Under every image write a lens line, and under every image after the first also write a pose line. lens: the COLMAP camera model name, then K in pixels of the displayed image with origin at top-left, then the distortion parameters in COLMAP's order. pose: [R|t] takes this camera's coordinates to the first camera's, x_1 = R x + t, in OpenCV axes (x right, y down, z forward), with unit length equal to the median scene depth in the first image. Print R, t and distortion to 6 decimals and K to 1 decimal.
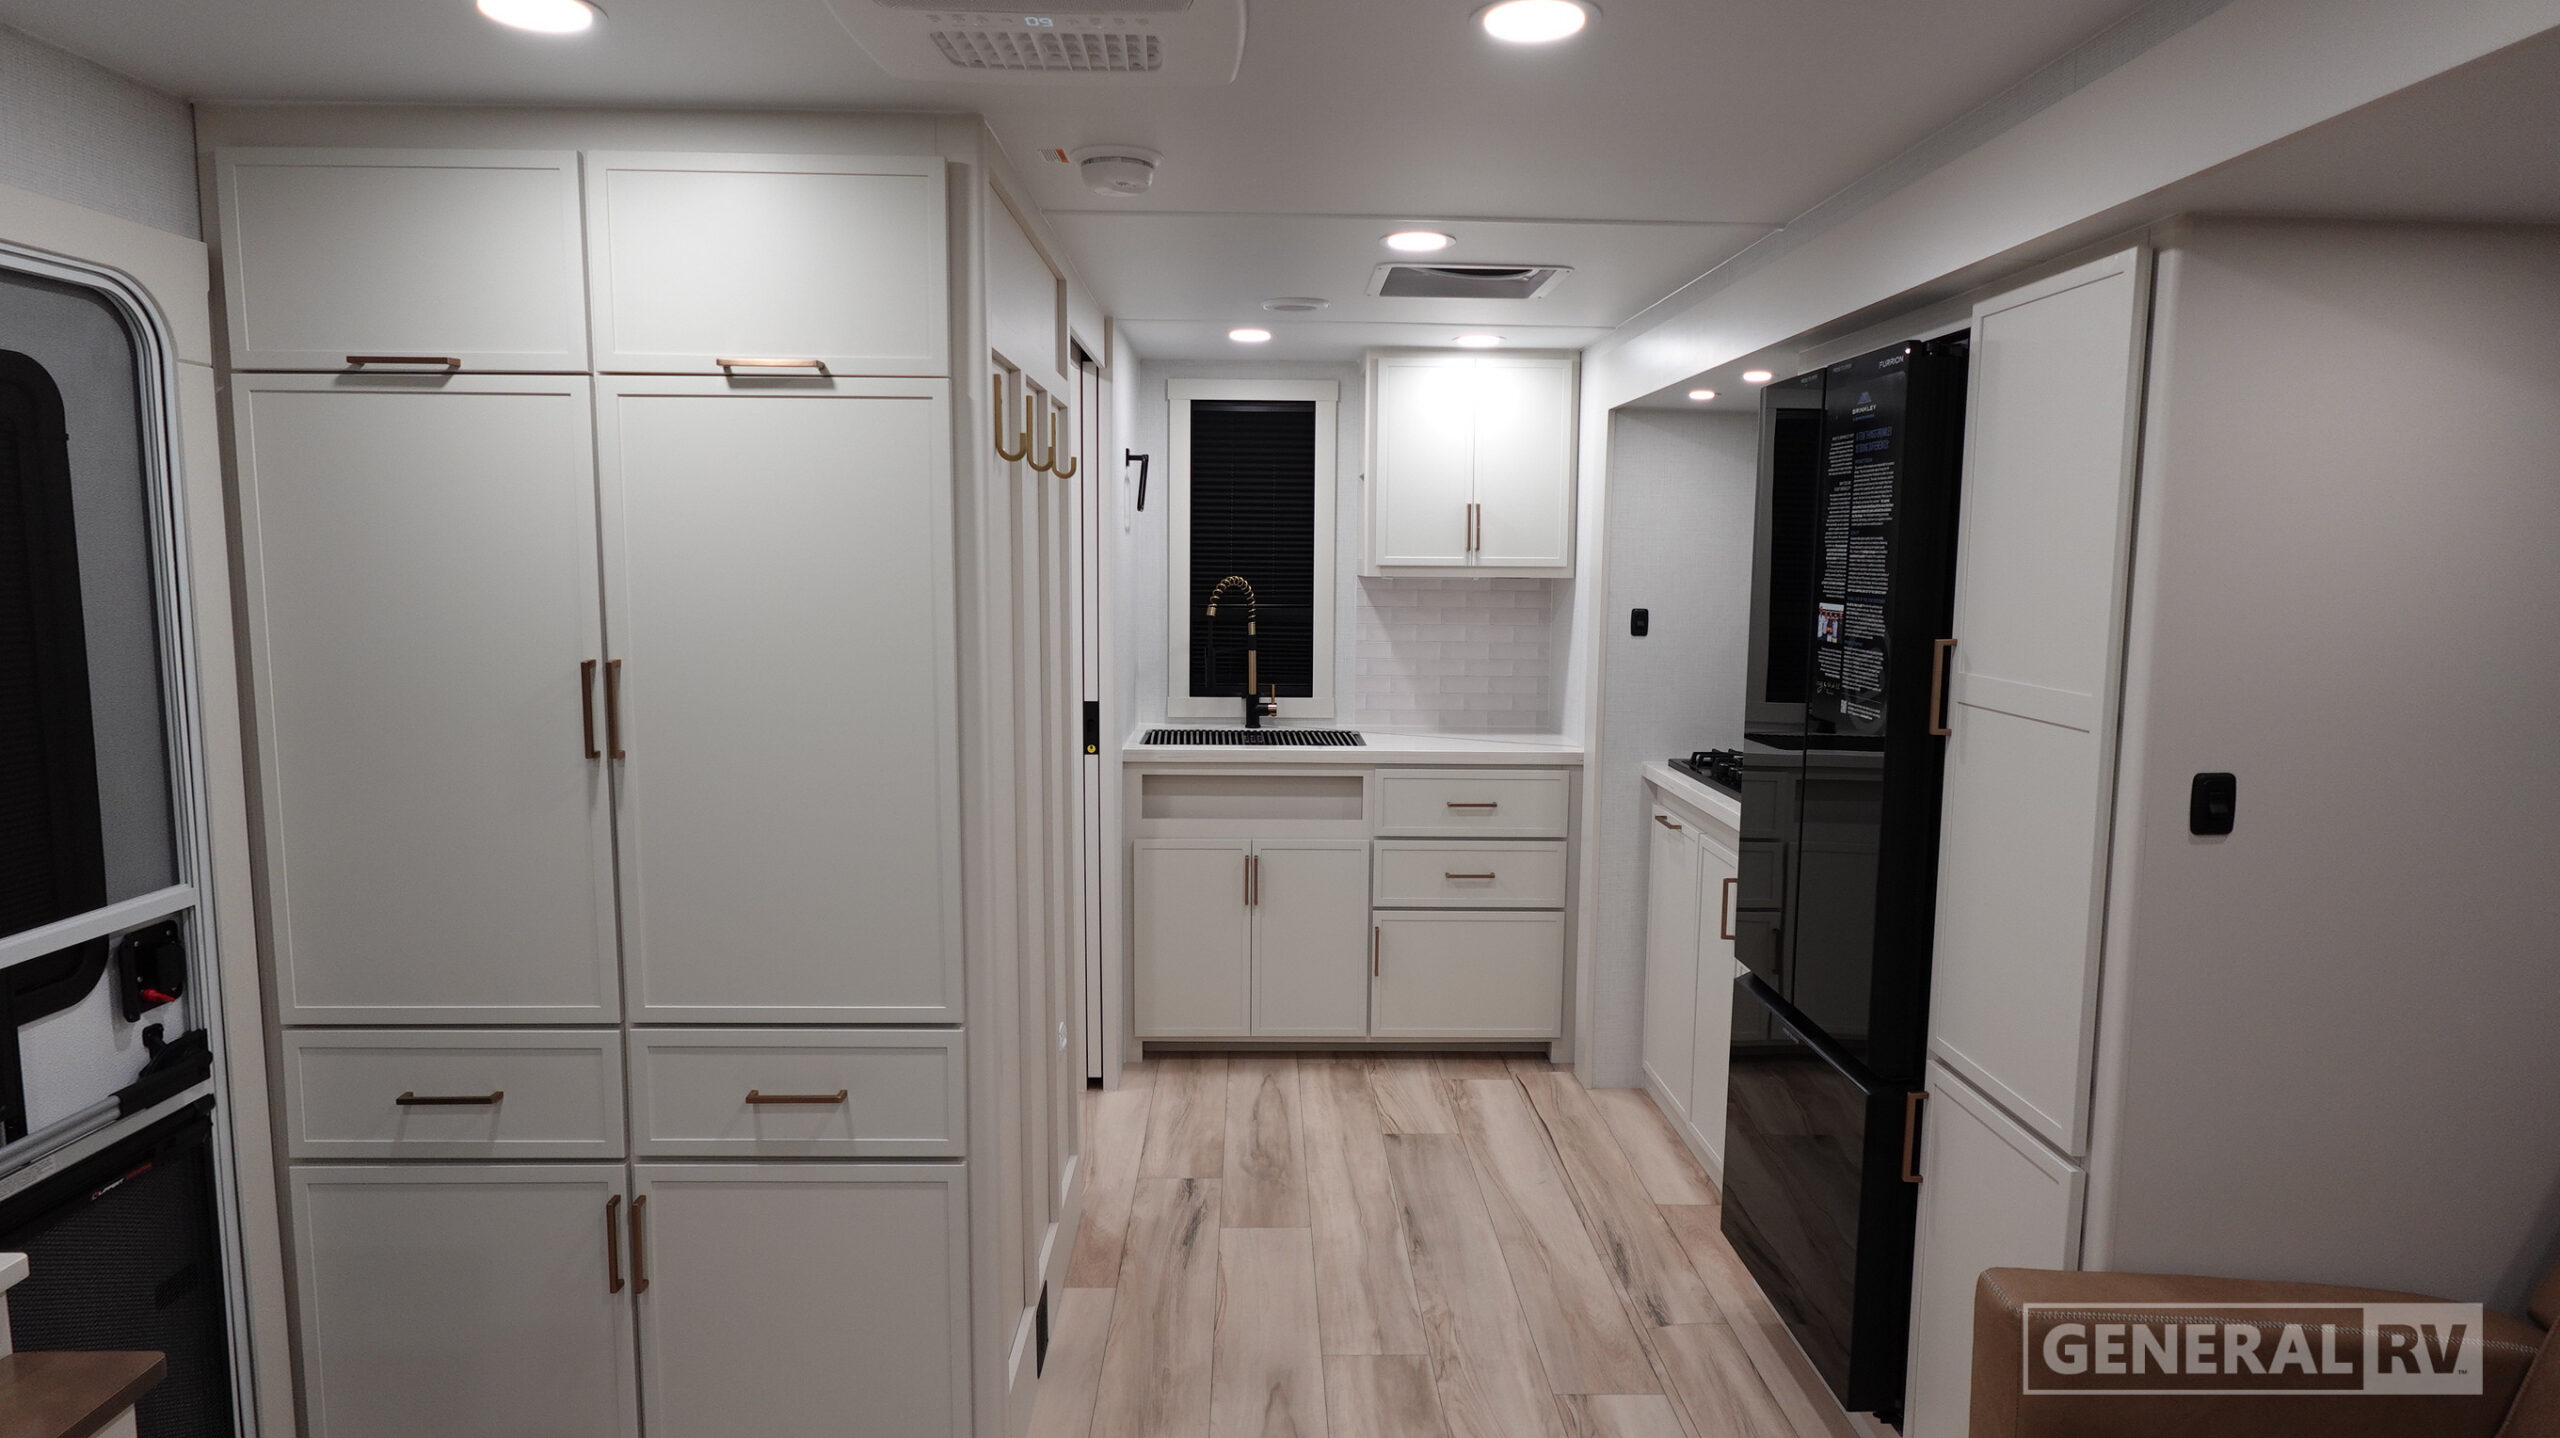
lens RADIAL K [[1448.1, 0, 1286.3], [0, 1448.1, 719.0], [0, 0, 1]] dist [-0.004599, 0.004691]
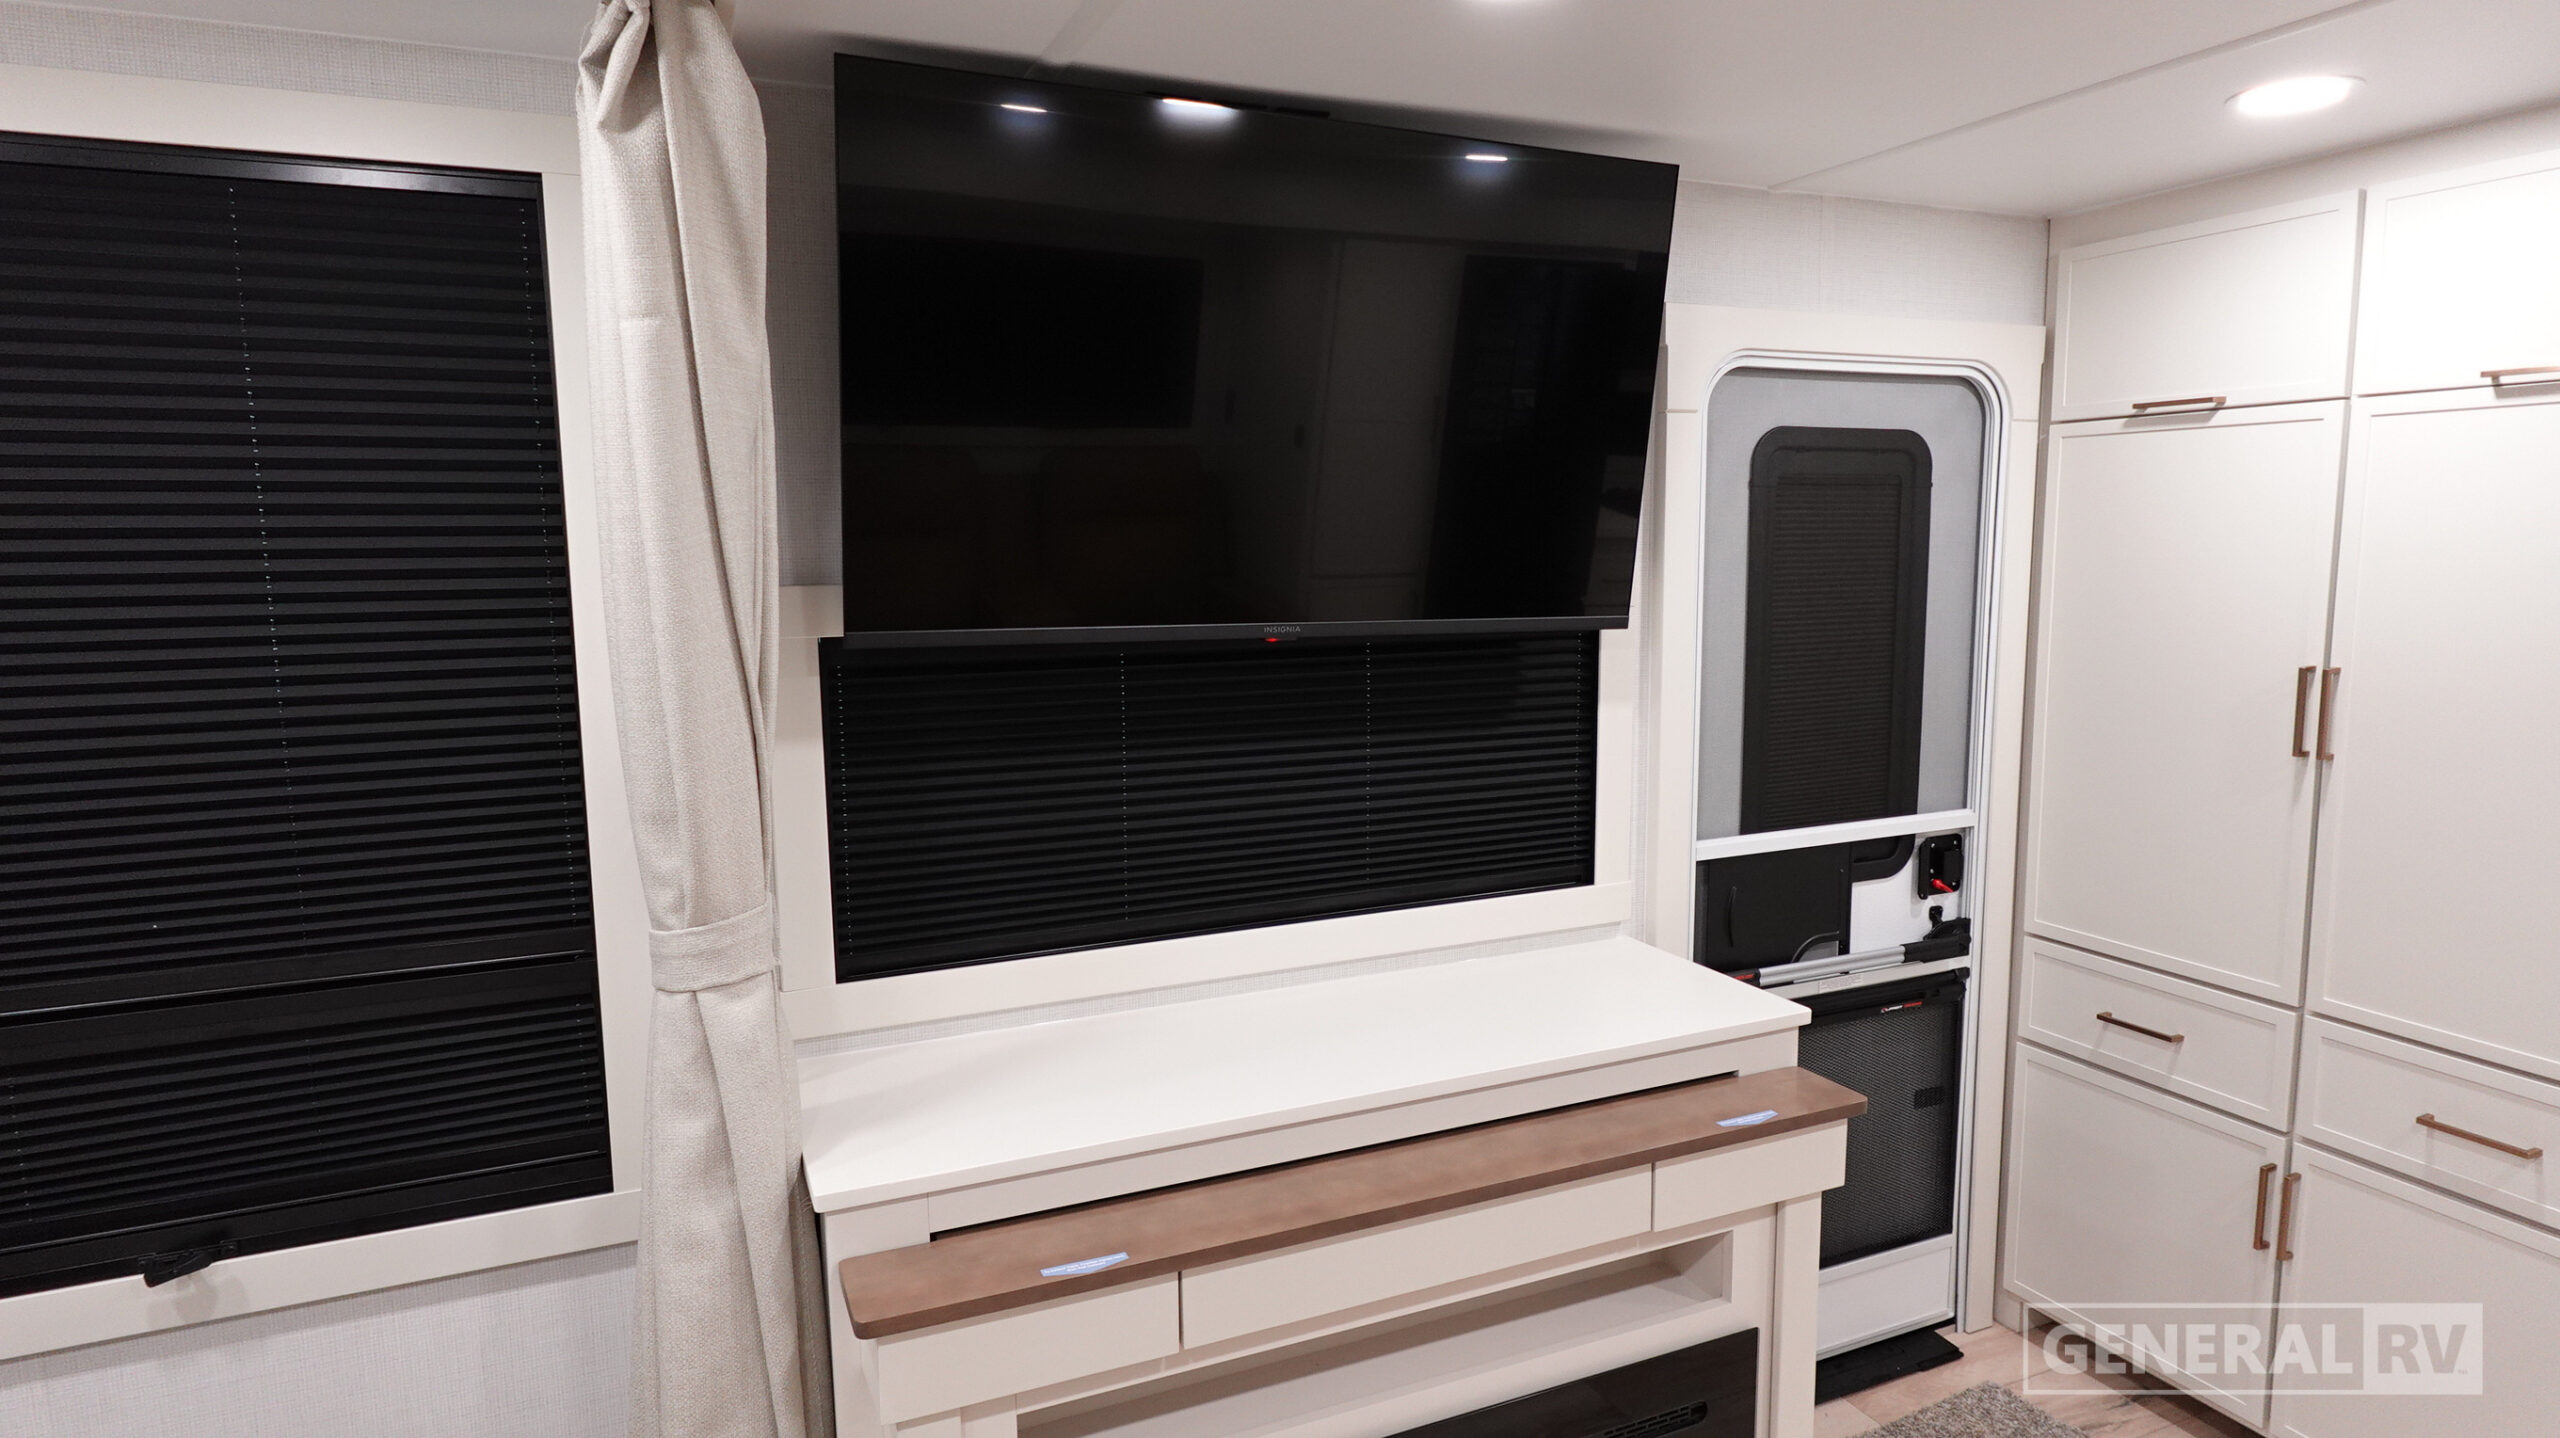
lens RADIAL K [[1448.1, 0, 1287.1], [0, 1448.1, 720.7], [0, 0, 1]] dist [-0.004599, 0.004691]
pose [[0.385098, 0.107985, -0.916536, 0.690472], [-0.089928, 0.992795, 0.079185, -0.054644], [0.918484, 0.051928, 0.392034, -0.373620]]
